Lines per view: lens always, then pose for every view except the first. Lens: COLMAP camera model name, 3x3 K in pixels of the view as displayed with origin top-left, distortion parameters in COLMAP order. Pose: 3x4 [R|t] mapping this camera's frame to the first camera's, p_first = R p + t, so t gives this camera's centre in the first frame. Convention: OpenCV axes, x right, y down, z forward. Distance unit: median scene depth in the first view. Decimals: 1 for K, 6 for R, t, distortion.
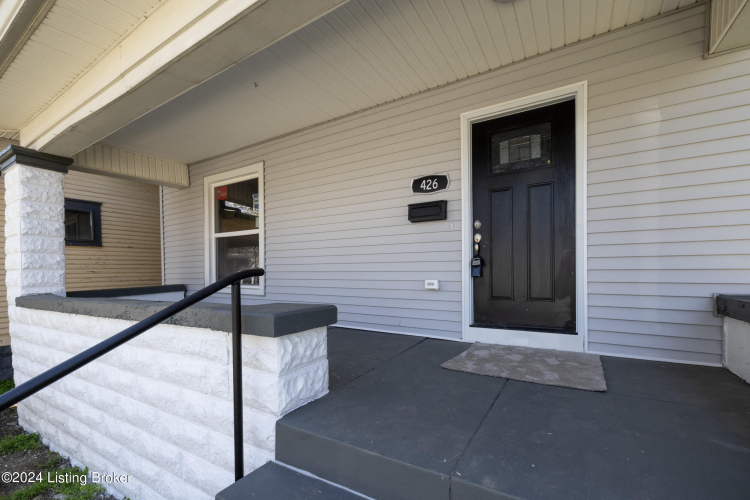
lens RADIAL K [[322.7, 0, 376.3], [0, 322.7, 272.5], [0, 0, 1]] dist [0.000758, -0.000259]
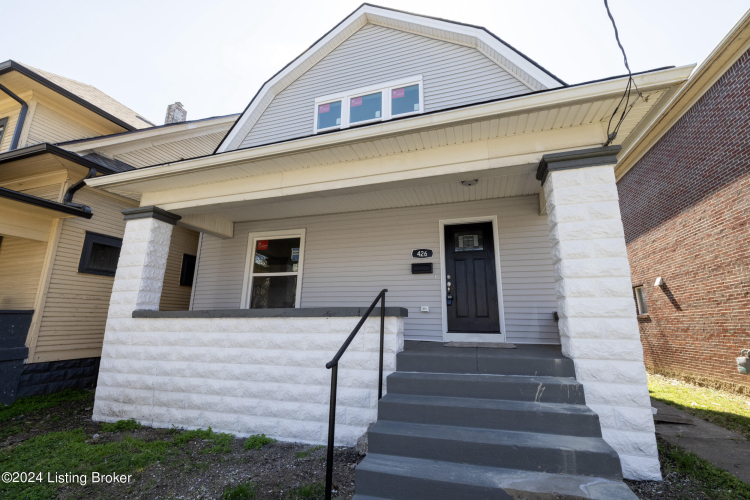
lens RADIAL K [[322.7, 0, 369.9], [0, 322.7, 249.0], [0, 0, 1]] dist [0.000758, -0.000259]
pose [[0.970774, 0.076808, 0.227372, -0.565570], [-0.022569, 0.972422, -0.232132, 0.138565], [-0.238931, 0.220216, 0.945736, -0.697004]]
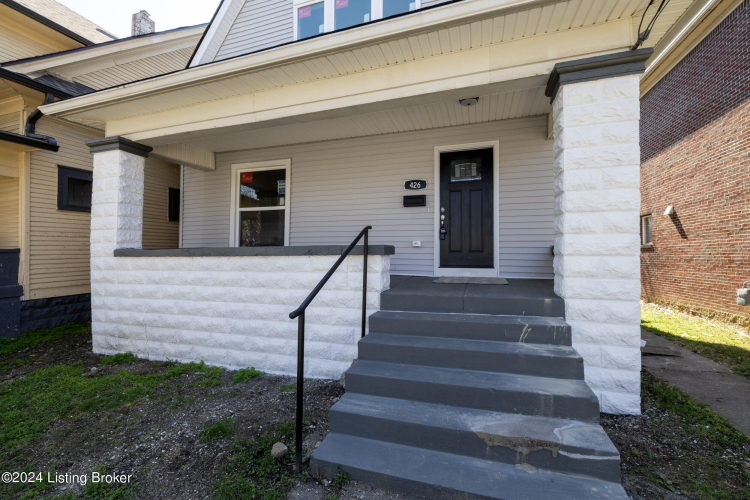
lens RADIAL K [[322.7, 0, 368.8], [0, 322.7, 244.1], [0, 0, 1]] dist [0.000758, -0.000259]
pose [[0.975063, 0.017860, 0.221208, -0.461948], [-0.011396, 0.999471, -0.030461, 0.096628], [-0.221635, 0.027180, 0.974751, -0.617390]]
